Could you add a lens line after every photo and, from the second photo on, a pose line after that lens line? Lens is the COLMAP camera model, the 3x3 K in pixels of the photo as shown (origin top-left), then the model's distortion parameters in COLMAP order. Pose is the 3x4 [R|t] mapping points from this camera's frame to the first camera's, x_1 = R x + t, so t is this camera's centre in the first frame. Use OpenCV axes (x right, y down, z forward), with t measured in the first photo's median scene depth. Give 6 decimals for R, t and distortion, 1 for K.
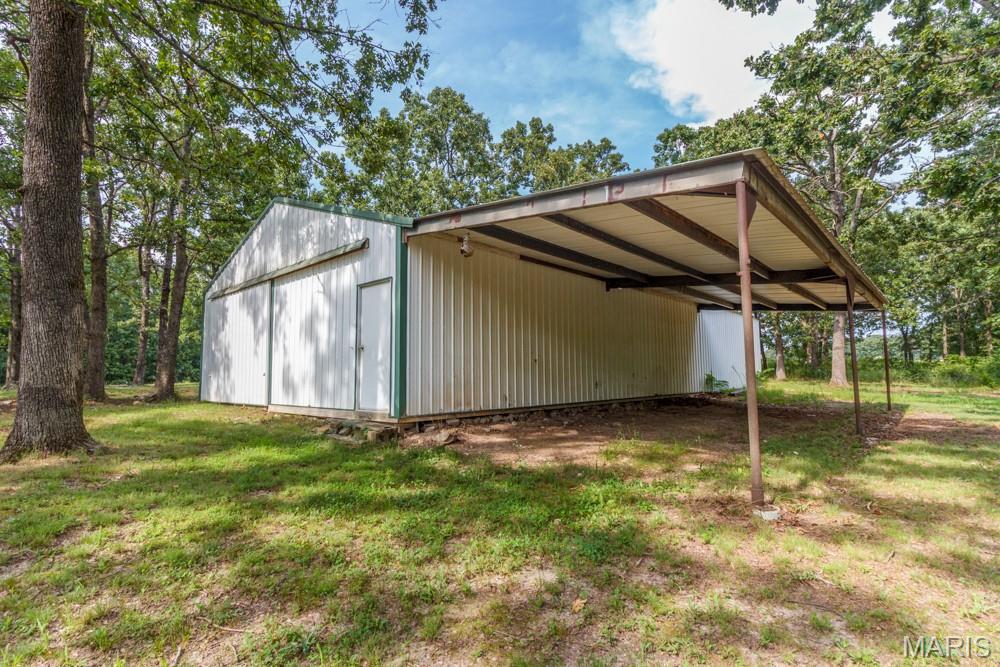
lens RADIAL K [[472.5, 0, 499.9], [0, 472.5, 337.7], [0, 0, 1]] dist [0.004429, 0.000346]
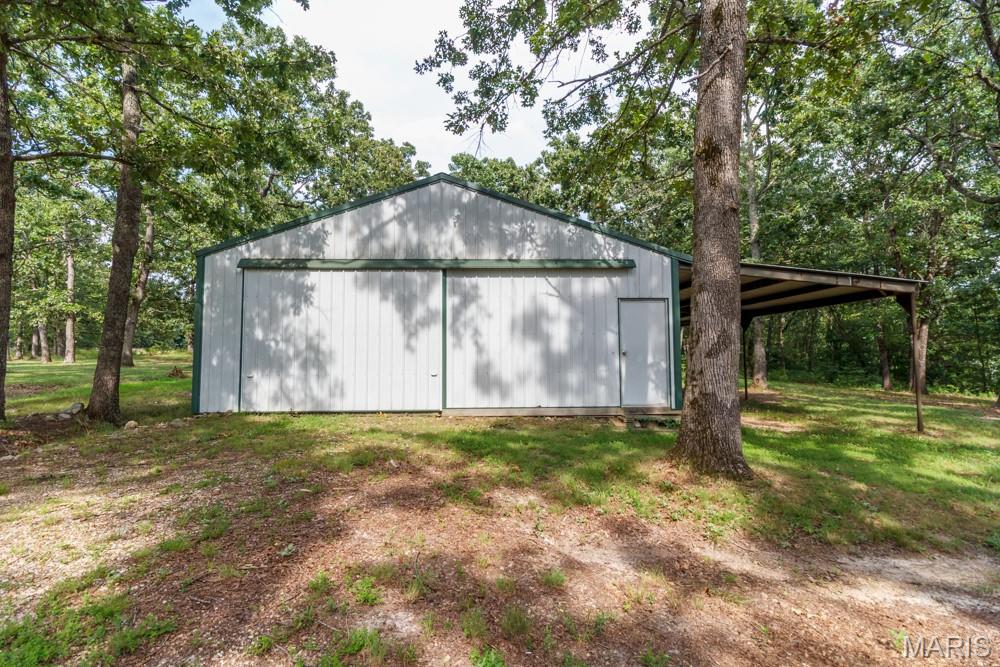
lens RADIAL K [[472.5, 0, 499.3], [0, 472.5, 329.9], [0, 0, 1]] dist [0.004429, 0.000346]
pose [[0.717929, 0.057562, 0.693733, -1.305340], [-0.059119, 0.998017, -0.021629, 0.009506], [-0.693602, -0.025485, 0.719908, 0.369040]]
